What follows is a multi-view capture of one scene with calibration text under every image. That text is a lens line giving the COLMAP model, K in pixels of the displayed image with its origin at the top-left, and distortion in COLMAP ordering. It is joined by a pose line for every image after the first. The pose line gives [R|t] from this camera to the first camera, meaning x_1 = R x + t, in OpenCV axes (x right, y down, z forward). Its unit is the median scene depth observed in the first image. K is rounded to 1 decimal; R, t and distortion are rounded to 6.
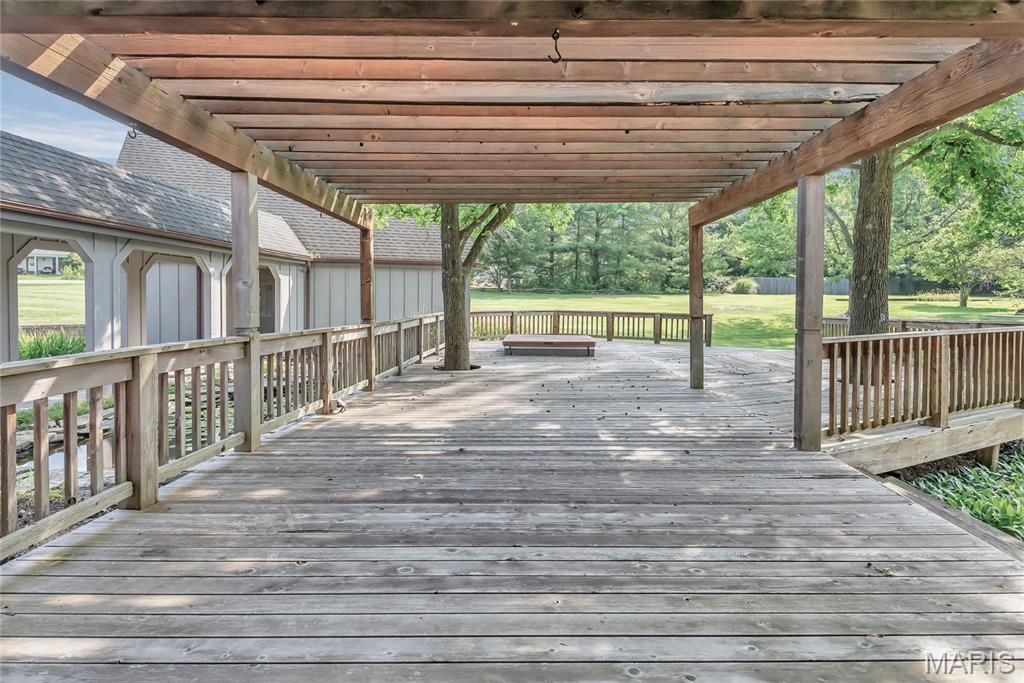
lens RADIAL K [[483.8, 0, 506.7], [0, 483.8, 309.6], [0, 0, 1]] dist [0.028537, -0.000732]
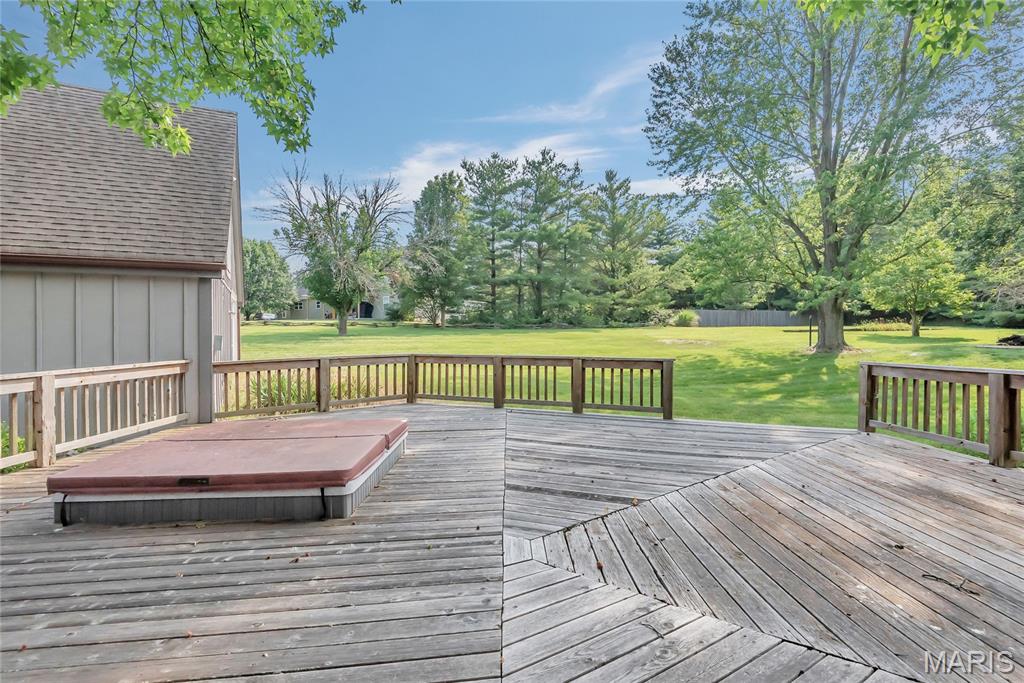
lens RADIAL K [[450.3, 0, 526.3], [0, 450.3, 337.2], [0, 0, 1]] dist [0.027816, -0.012085]
pose [[0.991835, -0.015860, 0.126541, 0.187762], [0.017964, 0.999718, -0.015500, -0.009268], [-0.126260, 0.017647, 0.991840, 0.496433]]
